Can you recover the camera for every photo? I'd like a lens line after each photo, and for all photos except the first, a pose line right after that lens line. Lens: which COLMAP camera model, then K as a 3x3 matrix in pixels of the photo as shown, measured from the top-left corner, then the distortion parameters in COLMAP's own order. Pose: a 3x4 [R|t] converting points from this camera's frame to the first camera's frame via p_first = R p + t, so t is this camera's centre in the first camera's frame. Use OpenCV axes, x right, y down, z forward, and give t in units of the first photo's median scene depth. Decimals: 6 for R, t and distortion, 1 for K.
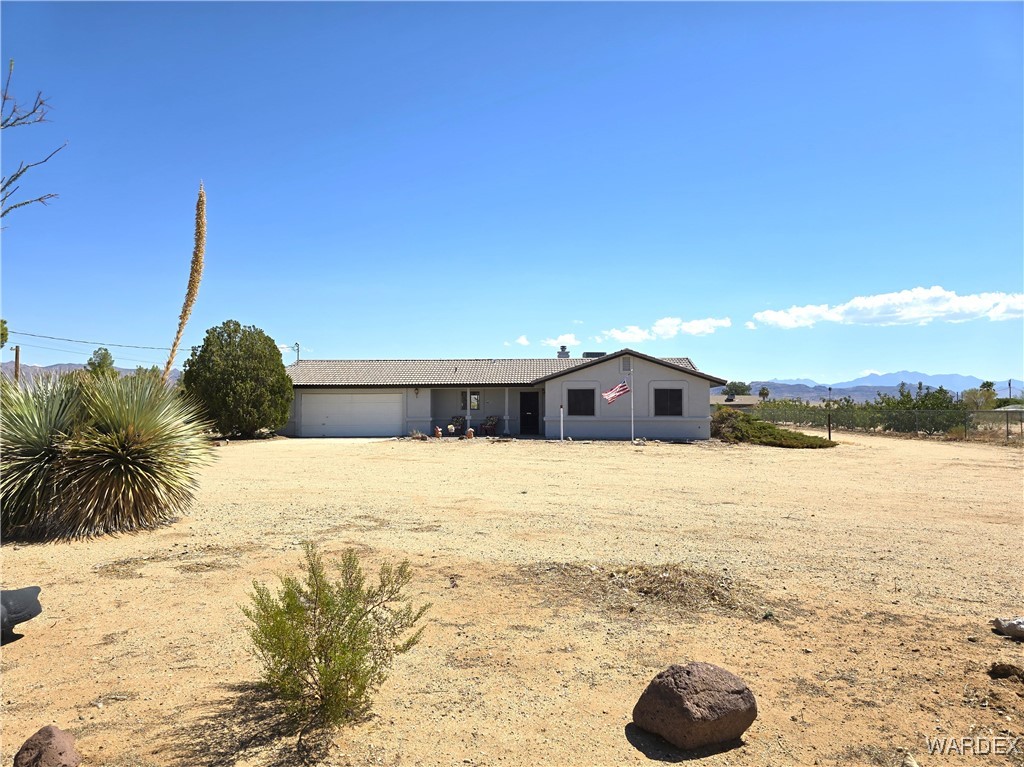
lens RADIAL K [[751.6, 0, 512.0], [0, 751.6, 383.5], [0, 0, 1]] dist [0.064357, -0.001565]
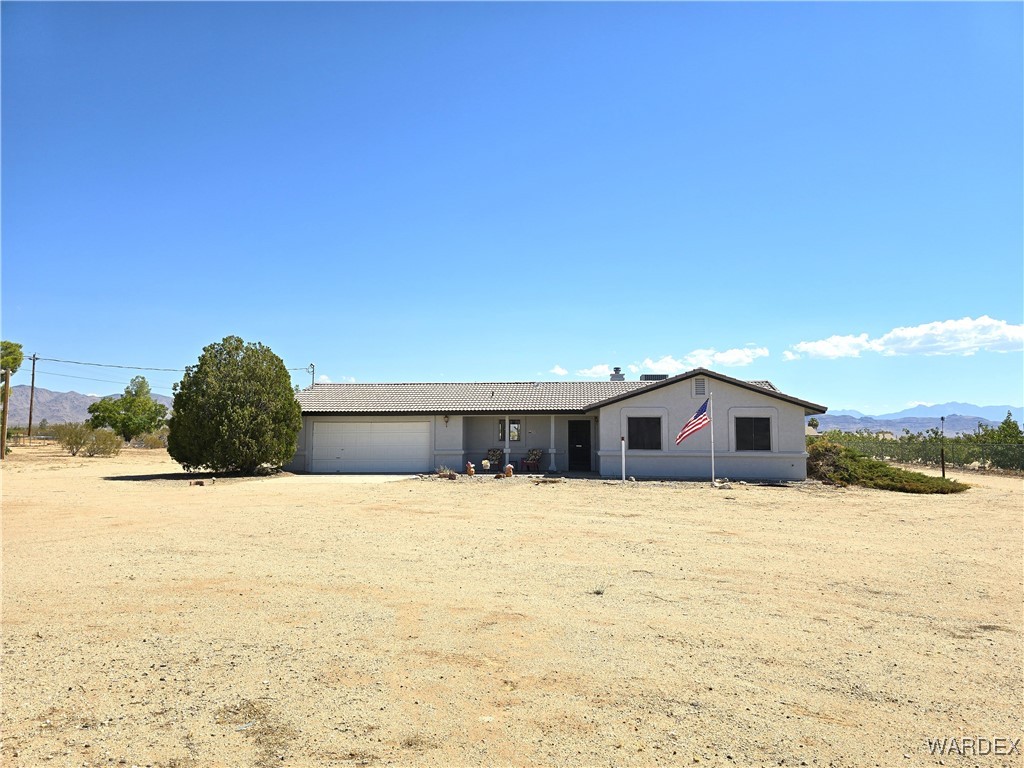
lens RADIAL K [[751.6, 0, 512.0], [0, 751.6, 384.0], [0, 0, 1]] dist [0.064357, -0.001565]
pose [[0.998601, 0.000224, -0.052878, -0.008509], [-0.002276, 0.999246, -0.038762, 0.003474], [0.052829, 0.038828, 0.997848, 0.166769]]
